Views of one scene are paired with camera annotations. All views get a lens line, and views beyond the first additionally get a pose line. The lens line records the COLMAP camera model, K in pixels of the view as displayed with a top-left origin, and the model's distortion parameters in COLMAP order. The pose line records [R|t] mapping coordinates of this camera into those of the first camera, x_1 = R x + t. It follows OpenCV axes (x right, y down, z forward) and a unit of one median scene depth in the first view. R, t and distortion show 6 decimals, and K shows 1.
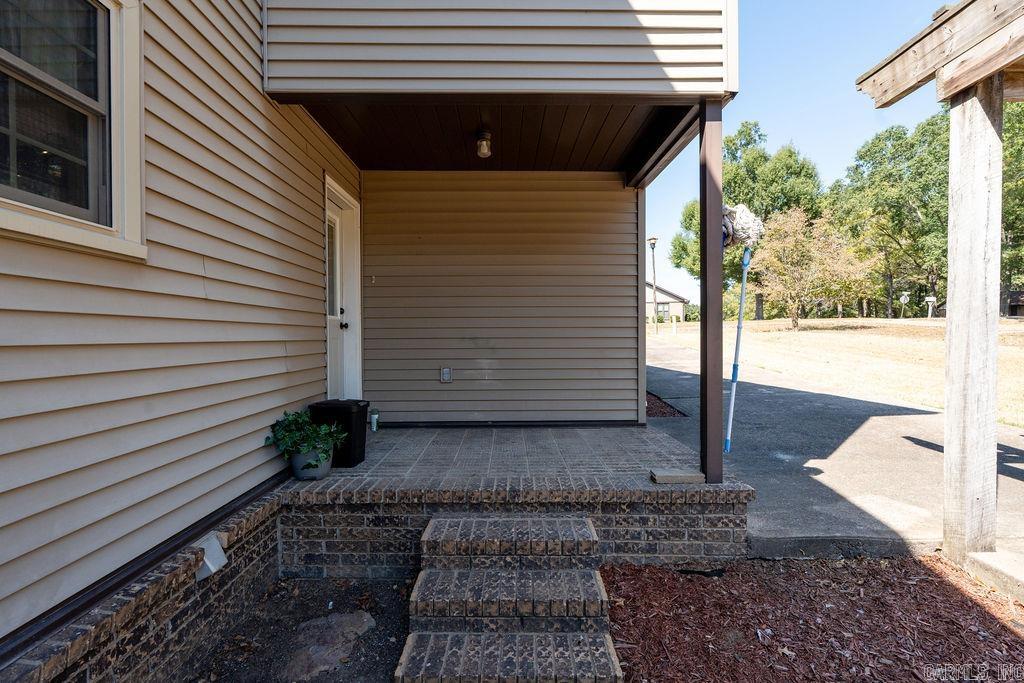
lens RADIAL K [[458.5, 0, 510.5], [0, 458.5, 342.5], [0, 0, 1]] dist [-0.001929, 0.000714]
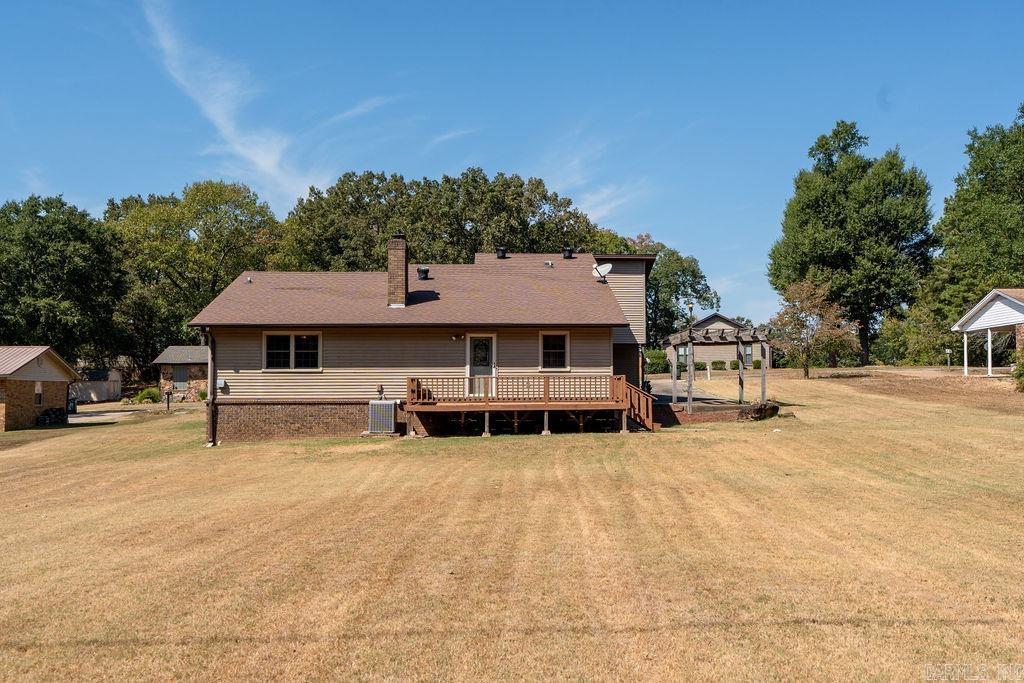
lens RADIAL K [[1040.4, 0, 512.0], [0, 1040.4, 341.5], [0, 0, 1]] dist [0.006323, 0.005123]
pose [[0.999778, 0.006028, 0.020168, -0.107871], [-0.004715, 0.997904, -0.064533, 0.027995], [-0.020515, 0.064424, 0.997712, -0.847916]]
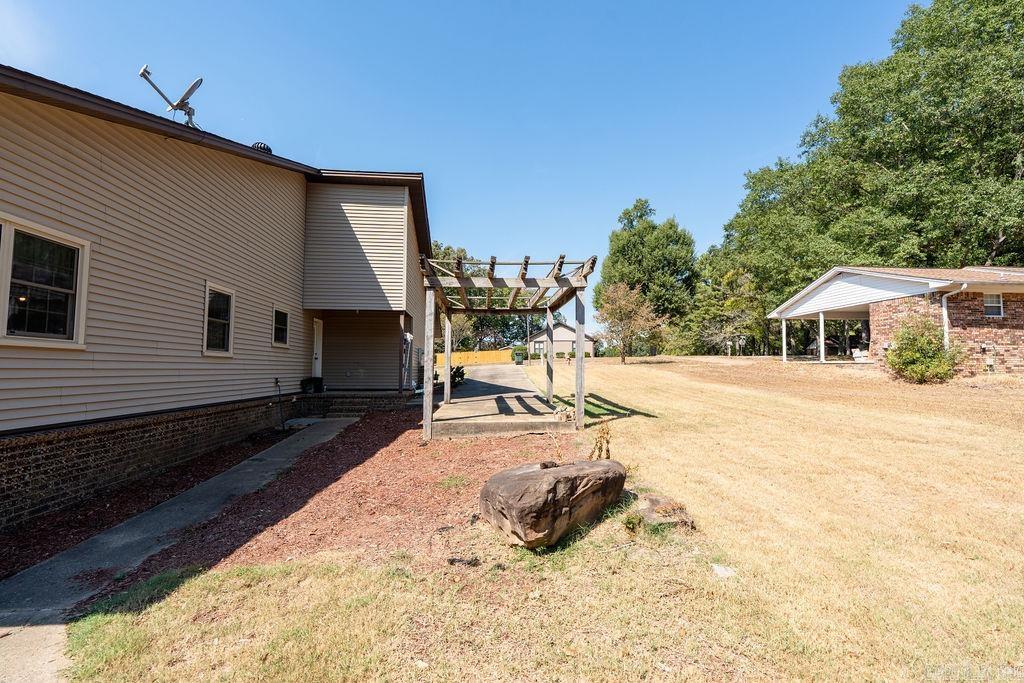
lens RADIAL K [[458.5, 0, 510.5], [0, 458.5, 342.5], [0, 0, 1]] dist [-0.001929, 0.000714]
pose [[0.996371, 0.012248, 0.084232, 0.064677], [-0.006039, 0.997272, -0.073573, 0.007225], [-0.084903, 0.072797, 0.993726, -0.207372]]
